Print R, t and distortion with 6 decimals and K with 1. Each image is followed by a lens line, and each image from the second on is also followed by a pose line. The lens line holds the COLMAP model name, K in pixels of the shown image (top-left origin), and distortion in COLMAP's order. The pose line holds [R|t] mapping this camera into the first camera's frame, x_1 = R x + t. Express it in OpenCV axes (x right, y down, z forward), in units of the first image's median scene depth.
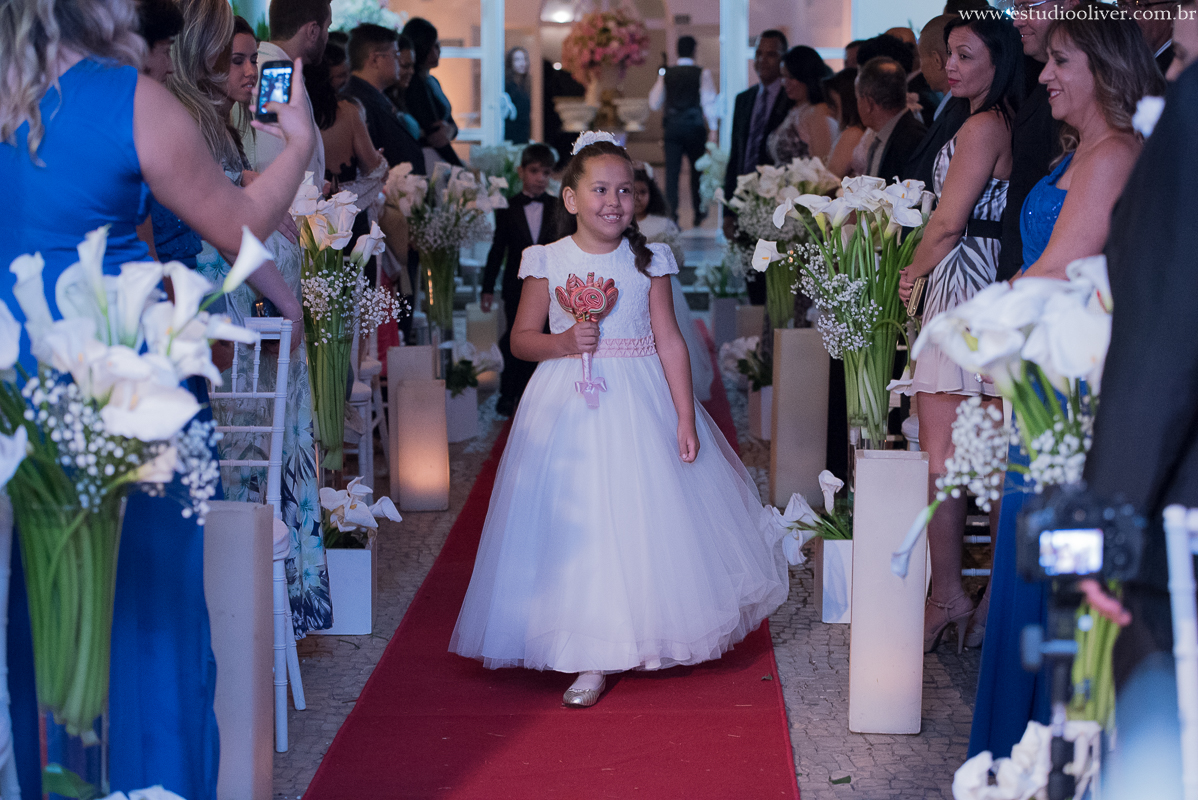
lens RADIAL K [[2466.8, 0, 599.0], [0, 2466.8, 400.0], [0, 0, 1]] dist [-0.051765, -0.139444]
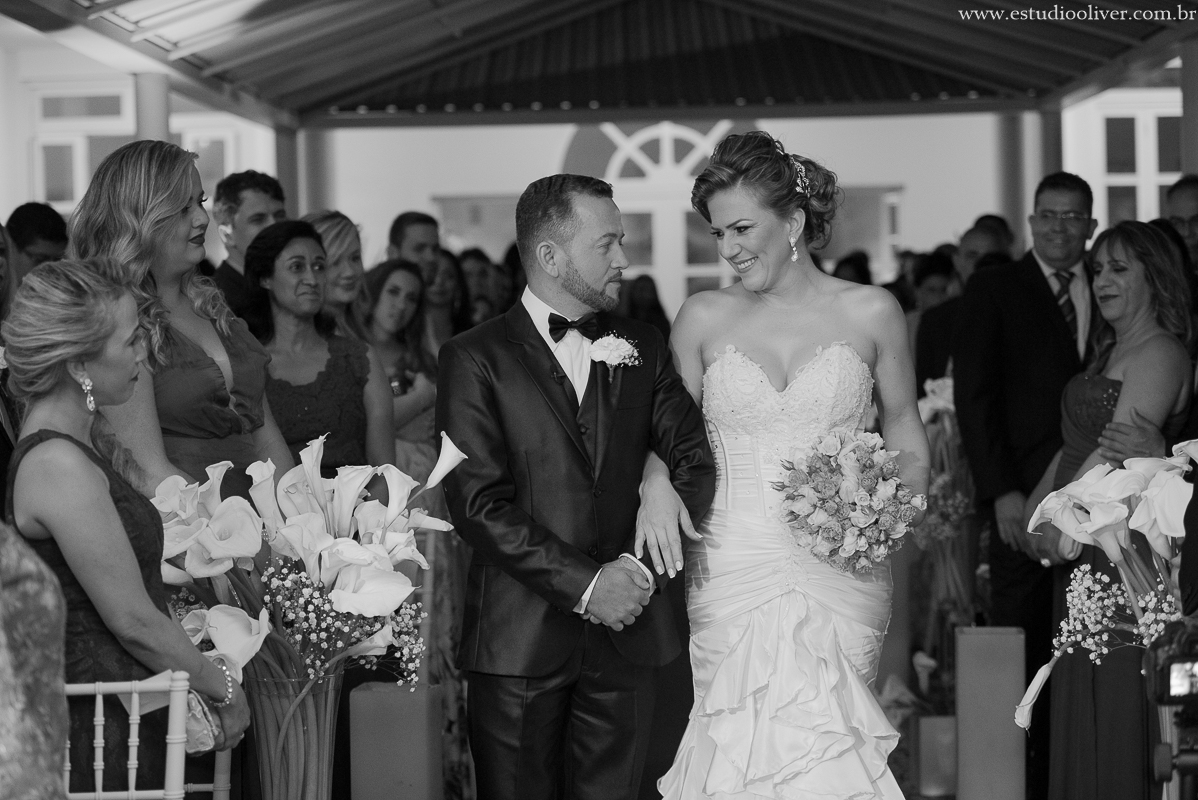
lens RADIAL K [[2488.4, 0, 599.0], [0, 2488.4, 400.0], [0, 0, 1]] dist [-0.017505, -0.405851]
pose [[0.999649, -0.024917, -0.008997, -0.040482], [0.024029, 0.995831, -0.087999, 0.012604], [0.011152, 0.087752, 0.996080, -0.106094]]
